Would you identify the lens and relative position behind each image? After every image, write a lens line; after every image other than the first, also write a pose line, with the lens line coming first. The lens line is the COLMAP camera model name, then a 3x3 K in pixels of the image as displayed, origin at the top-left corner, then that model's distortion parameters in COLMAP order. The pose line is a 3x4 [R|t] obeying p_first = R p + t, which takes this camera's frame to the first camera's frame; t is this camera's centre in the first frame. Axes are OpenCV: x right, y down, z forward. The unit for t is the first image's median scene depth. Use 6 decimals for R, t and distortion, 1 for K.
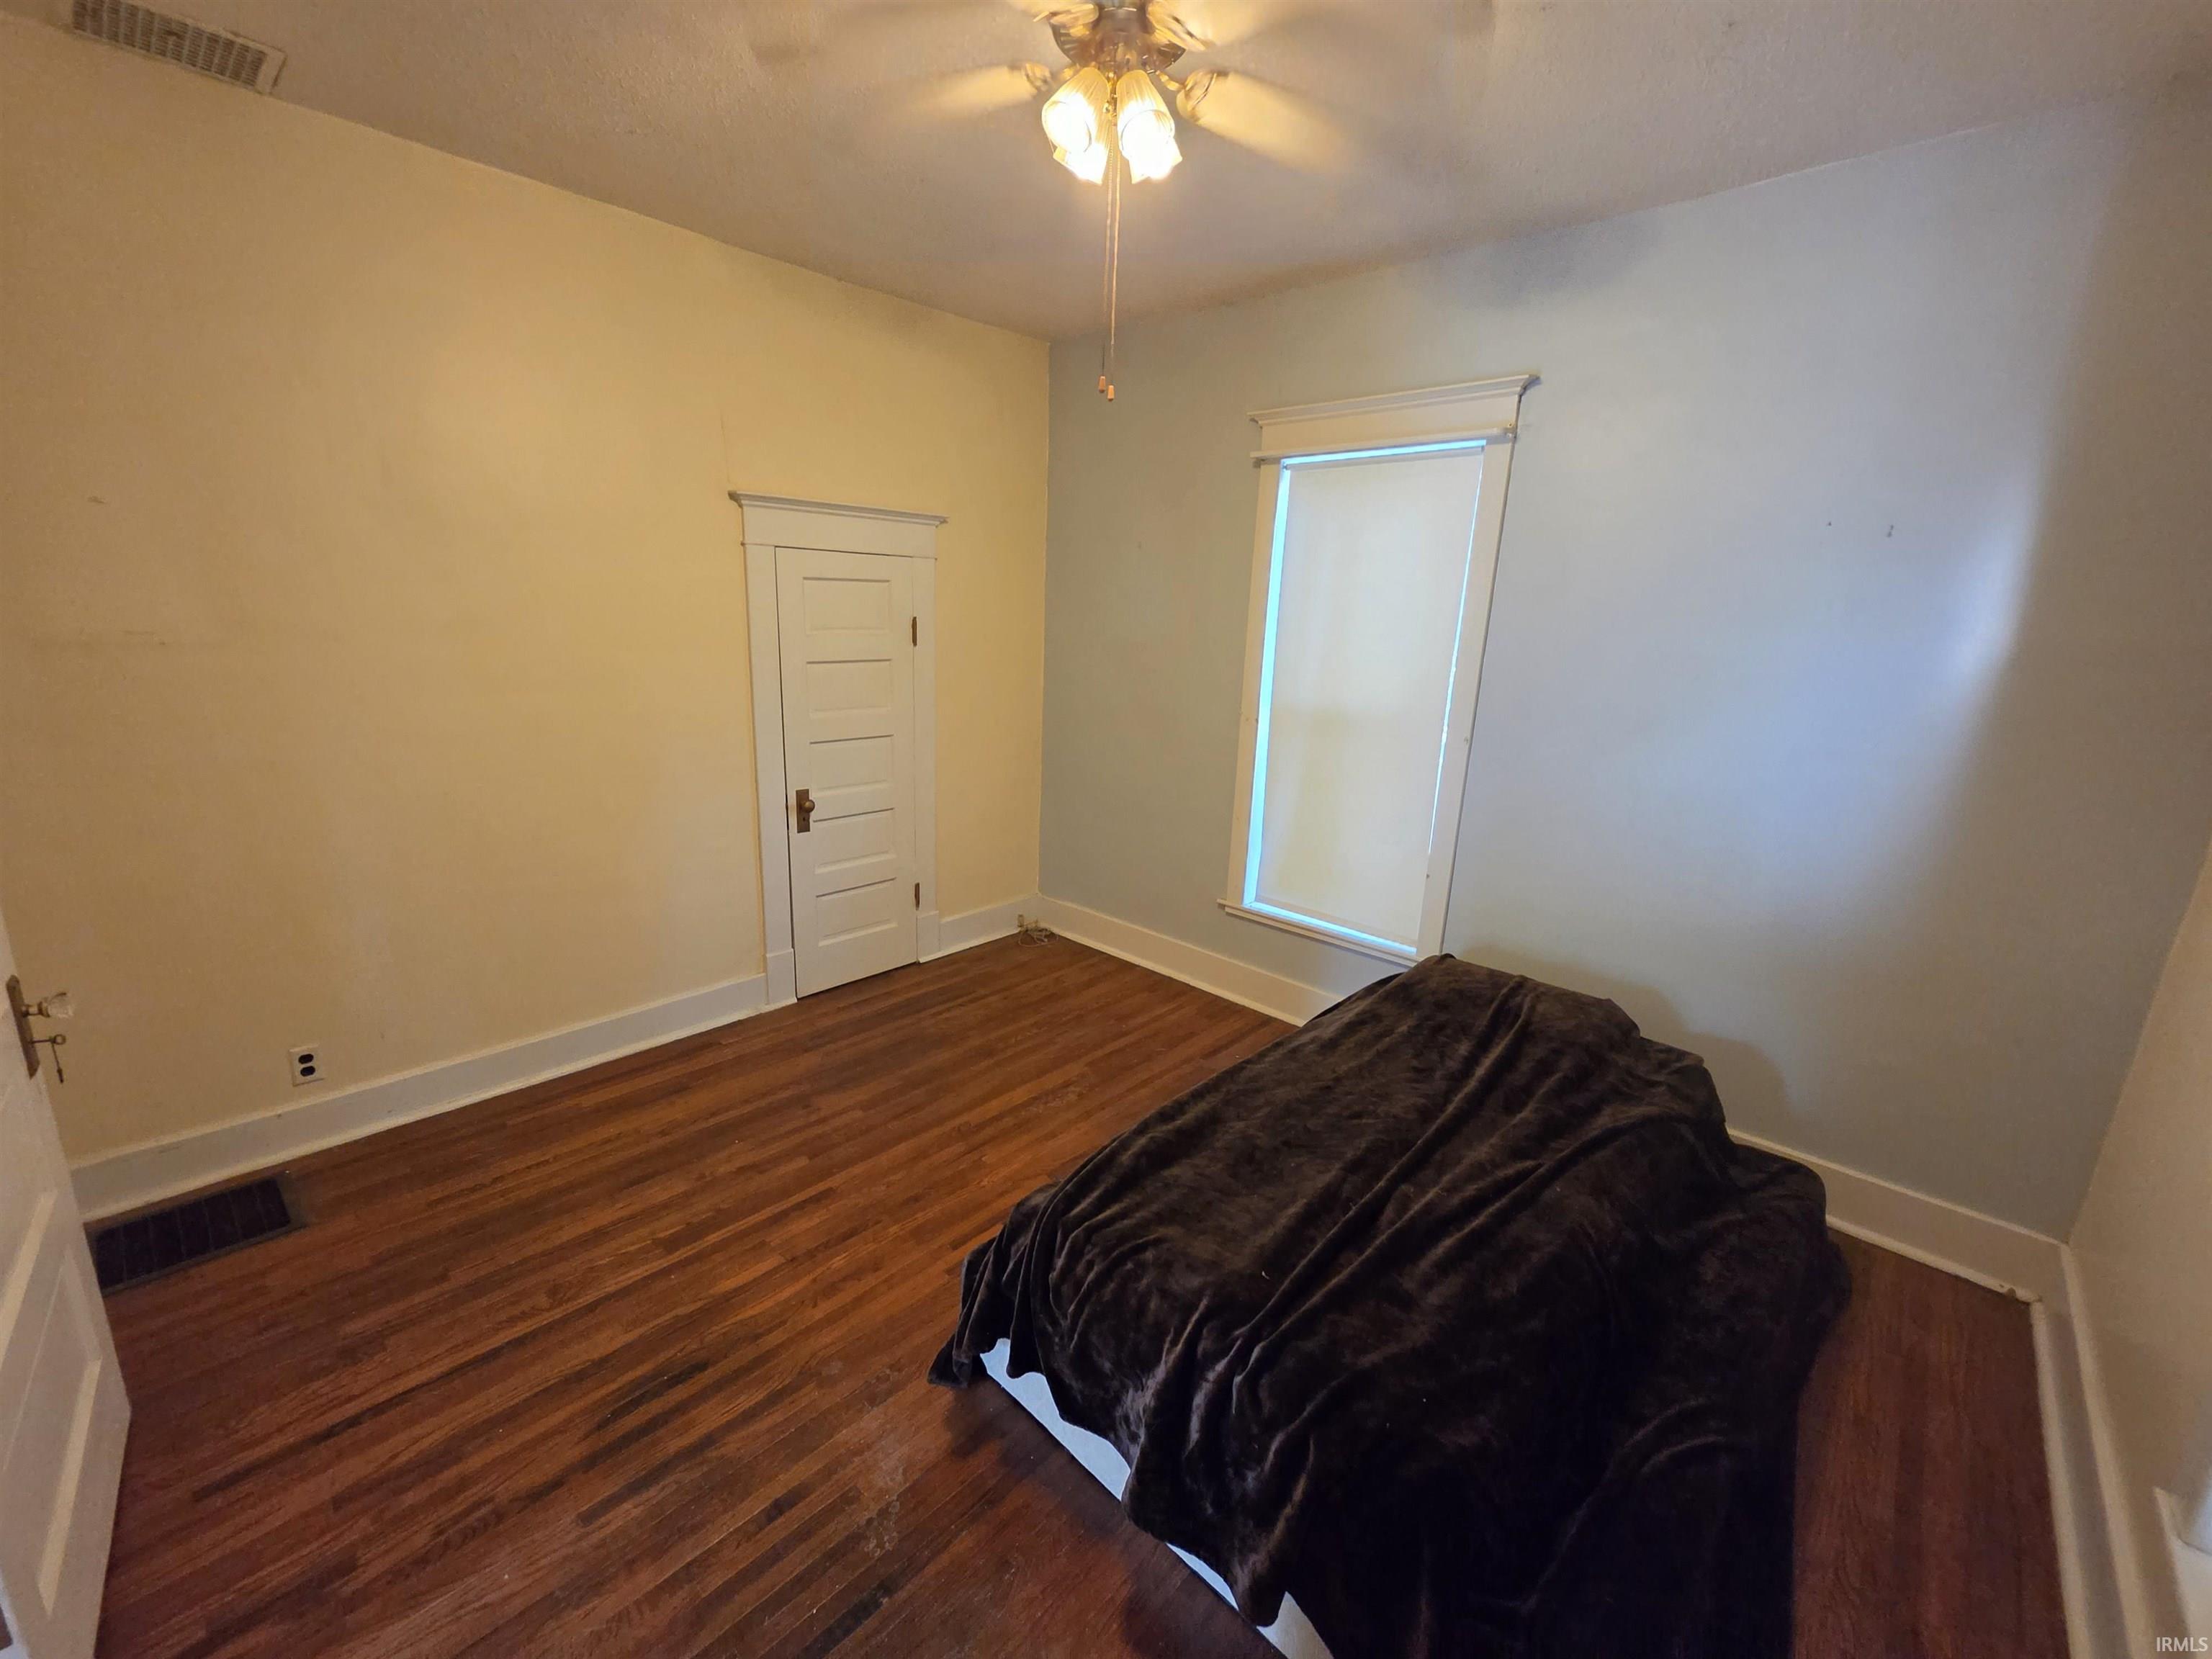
lens RADIAL K [[903.1, 0, 1104.9], [0, 903.1, 831.0], [0, 0, 1]] dist [-0.003025, -0.000344]
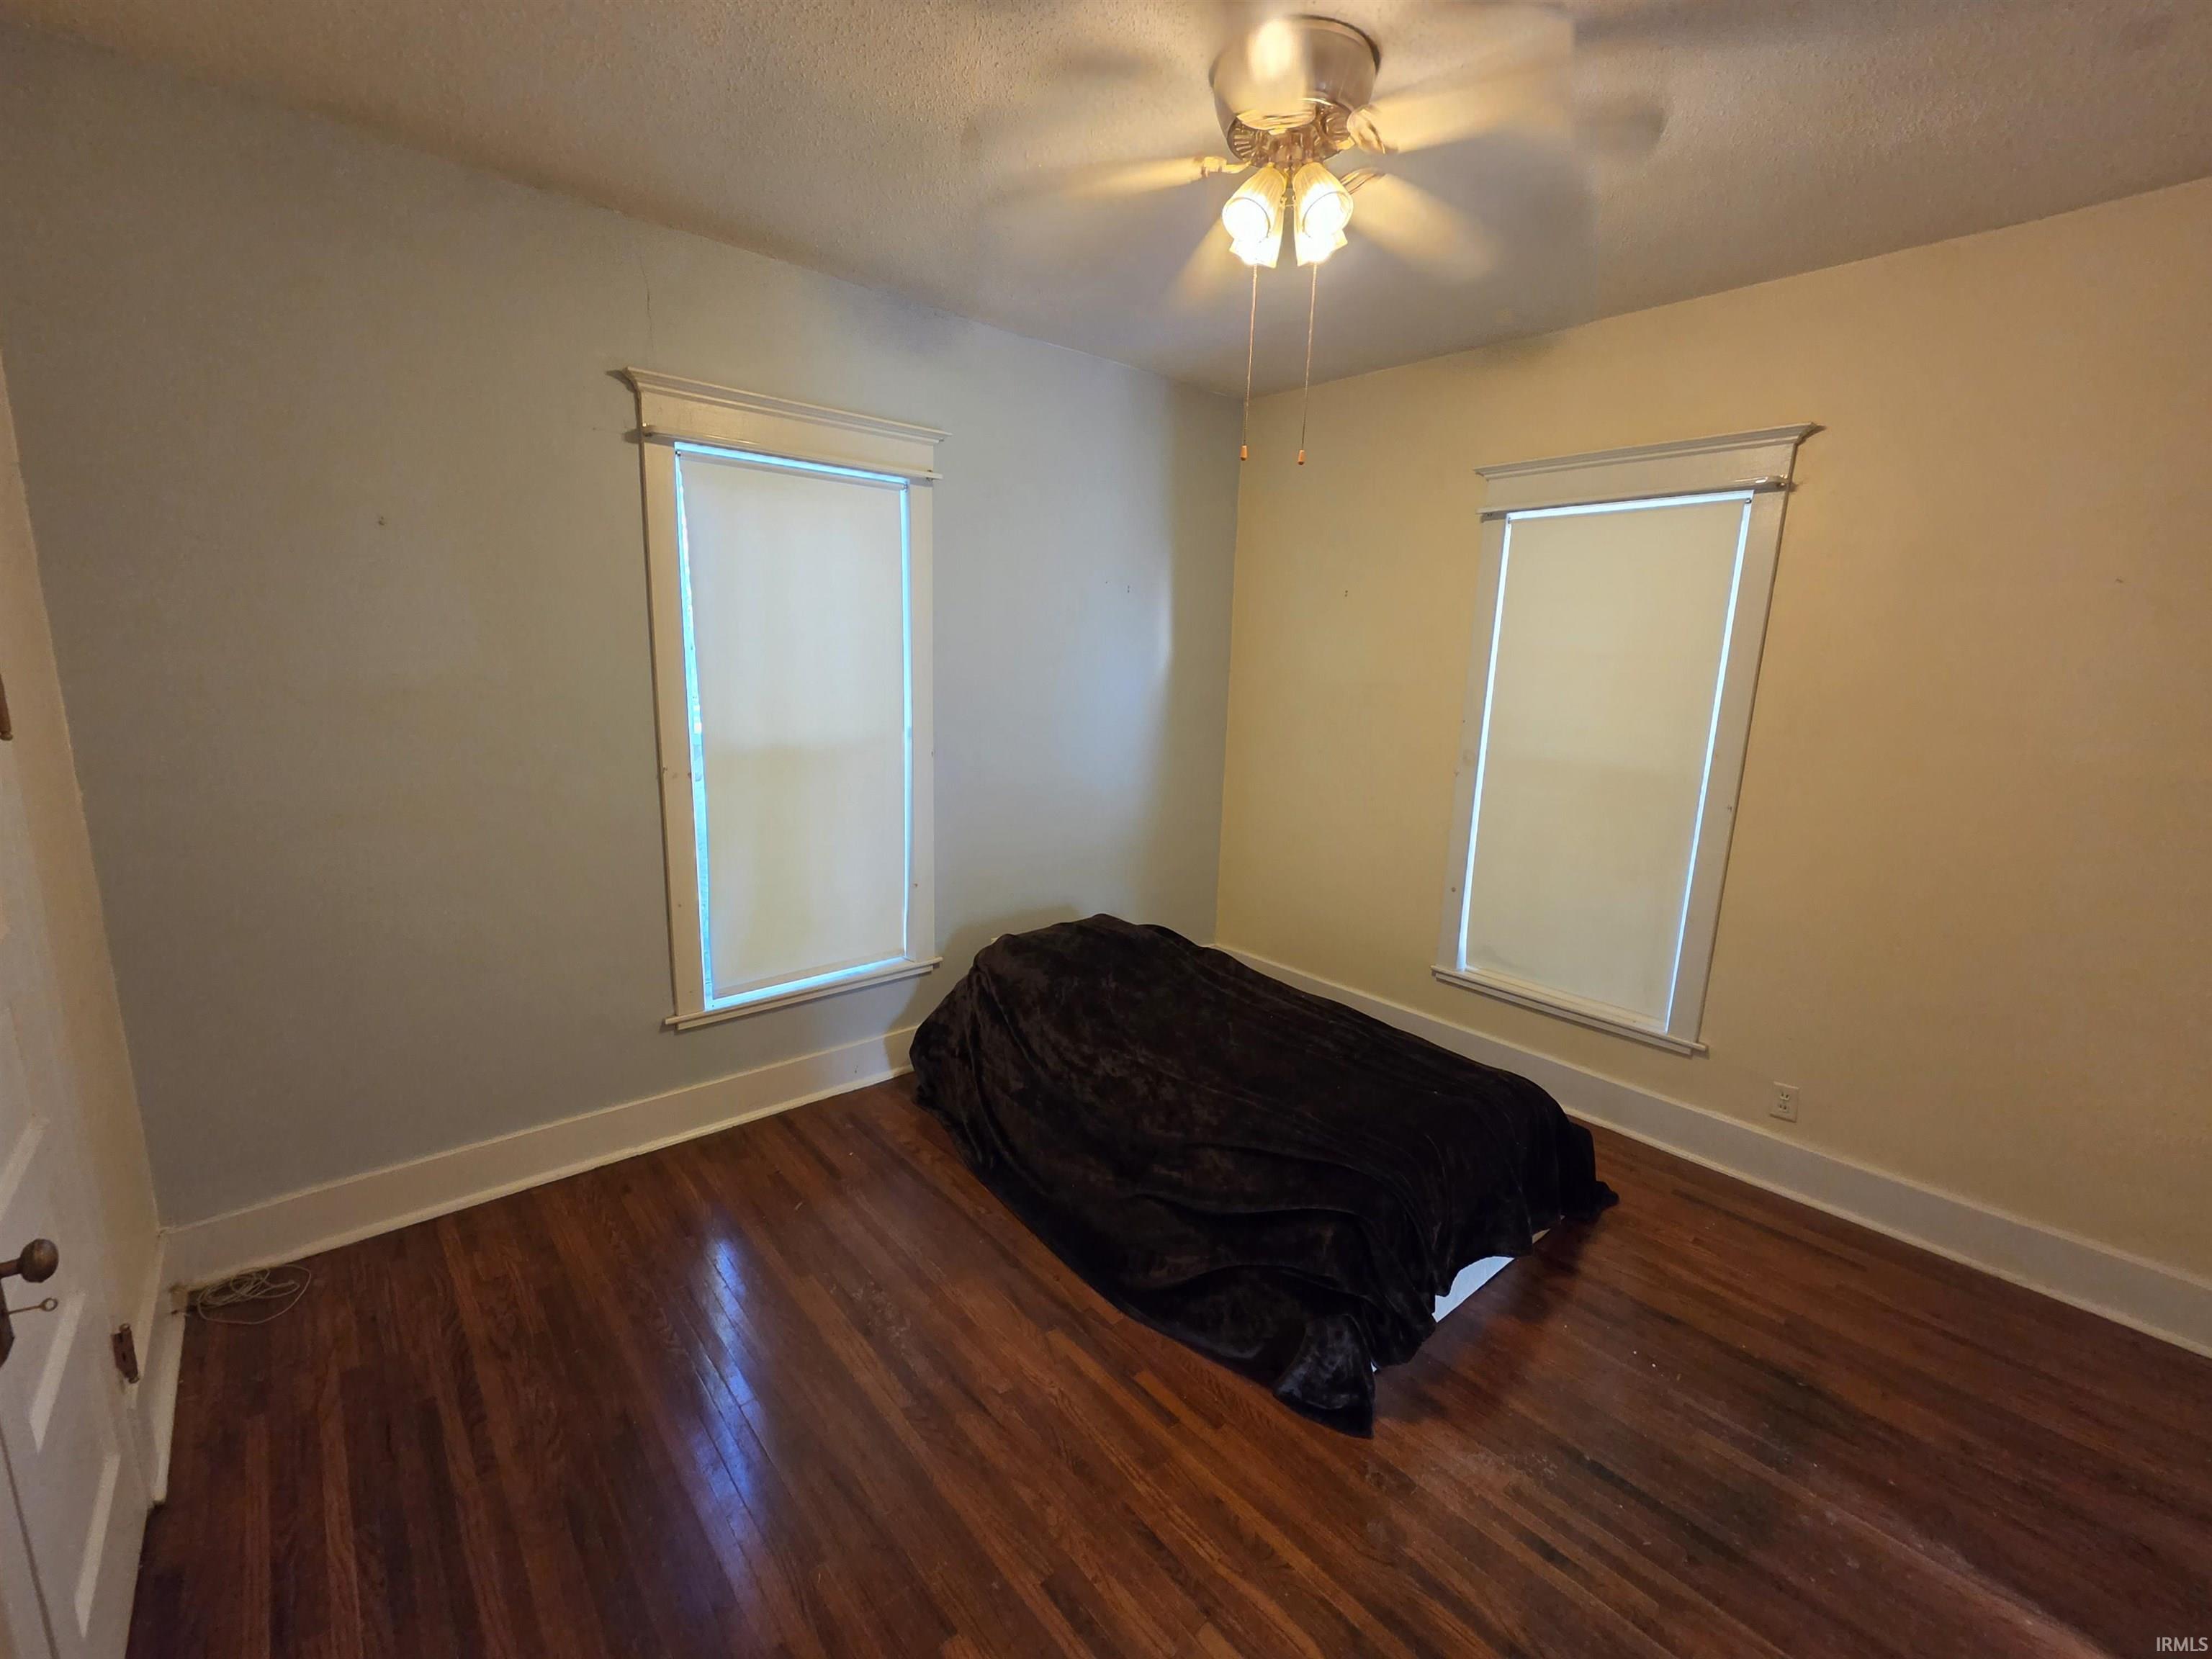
lens RADIAL K [[903.1, 0, 1108.8], [0, 903.1, 830.1], [0, 0, 1]] dist [-0.003025, -0.000344]
pose [[0.106833, -0.226331, 0.968174, -0.882835], [0.210333, 0.956854, 0.200476, -0.249100], [-0.971775, 0.182222, 0.149828, 0.860091]]
